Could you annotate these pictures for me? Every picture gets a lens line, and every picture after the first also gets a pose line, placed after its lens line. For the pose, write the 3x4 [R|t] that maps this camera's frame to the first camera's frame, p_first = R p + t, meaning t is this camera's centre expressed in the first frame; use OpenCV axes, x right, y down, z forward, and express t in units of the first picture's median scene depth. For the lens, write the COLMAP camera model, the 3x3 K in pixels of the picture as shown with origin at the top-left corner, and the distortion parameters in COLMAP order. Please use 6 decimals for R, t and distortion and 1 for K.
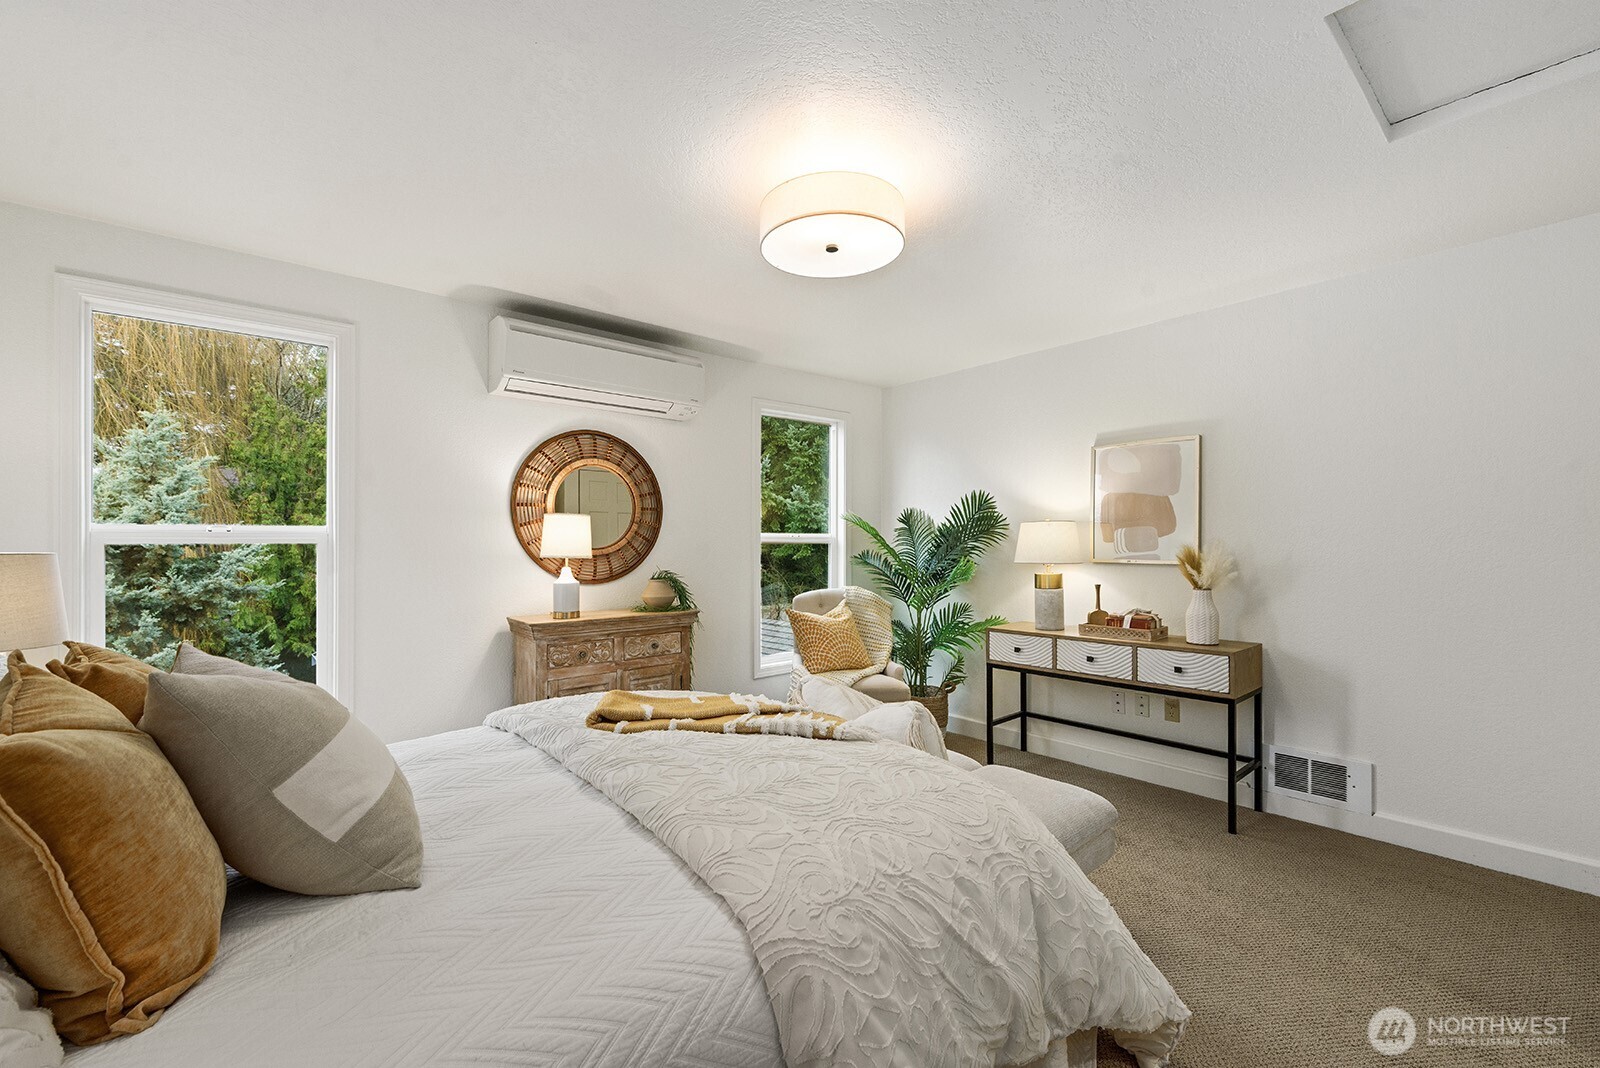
lens RADIAL K [[666.8, 0, 801.5], [0, 666.8, 549.3], [0, 0, 1]] dist [-0.000327, -0.000033]
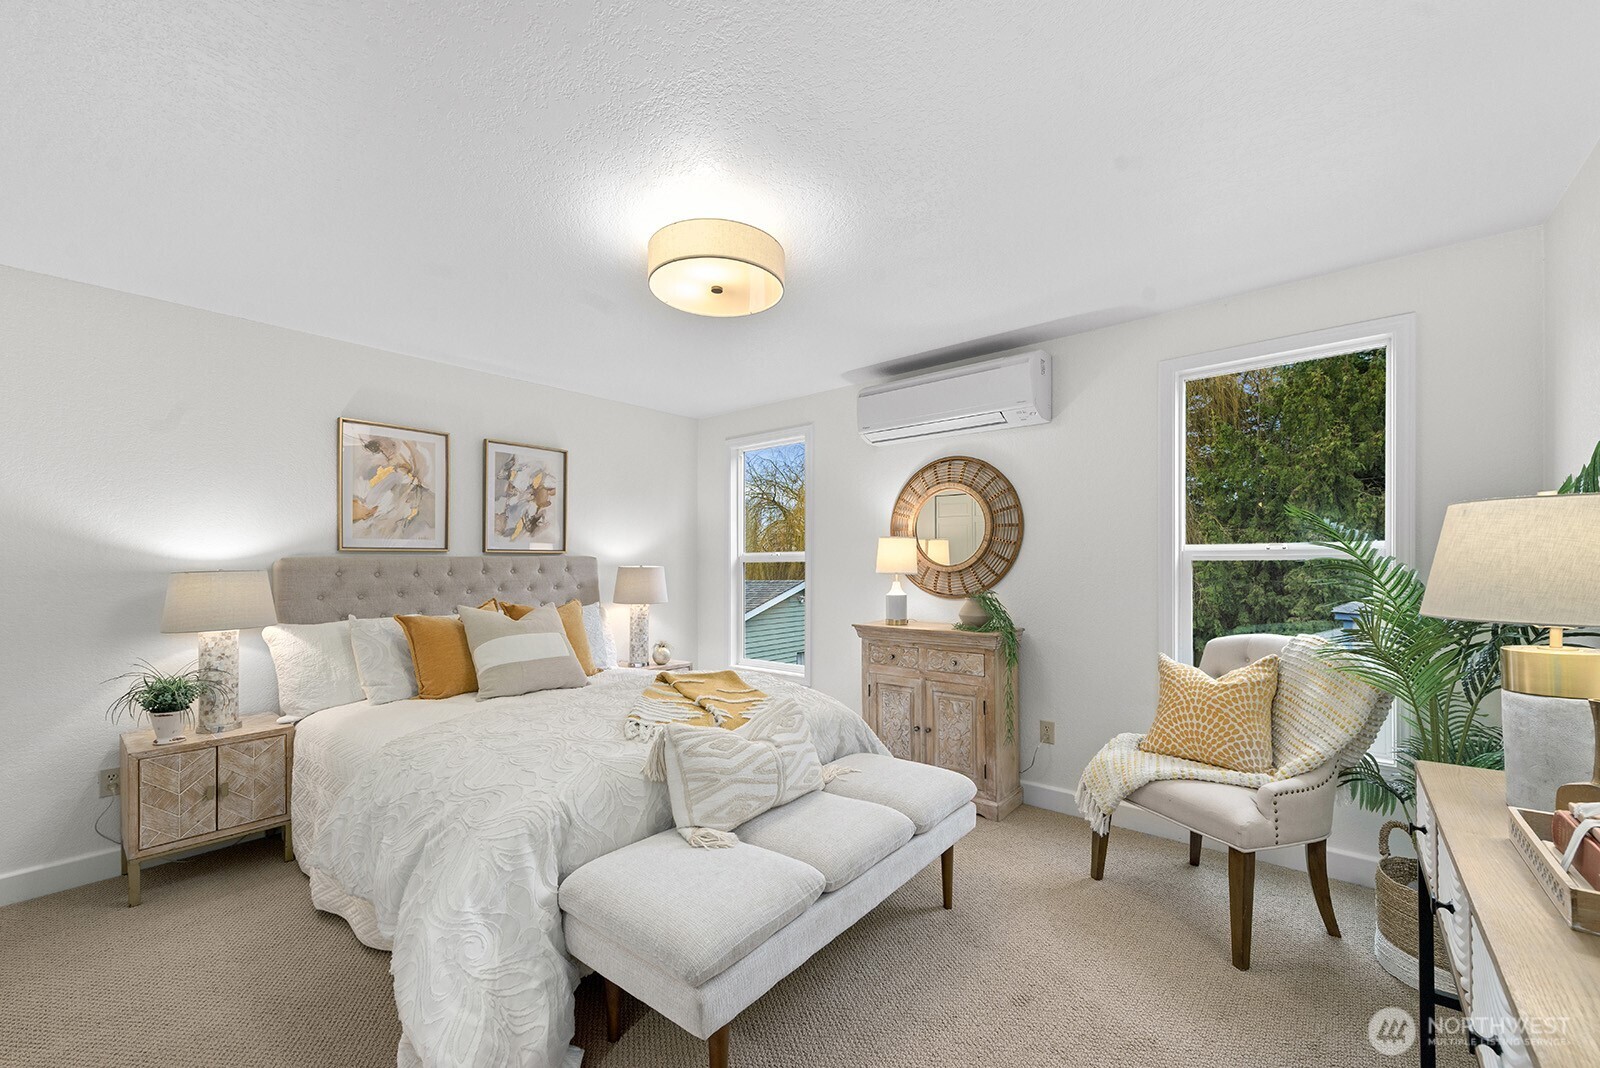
lens RADIAL K [[637.0, 0, 804.9], [0, 637.0, 560.1], [0, 0, 1]] dist [0.000987, -0.000038]
pose [[0.167631, -0.004351, -0.985840, 0.659347], [-0.004110, 0.999978, -0.005112, -0.004247], [0.985841, 0.004908, 0.167609, 0.588898]]
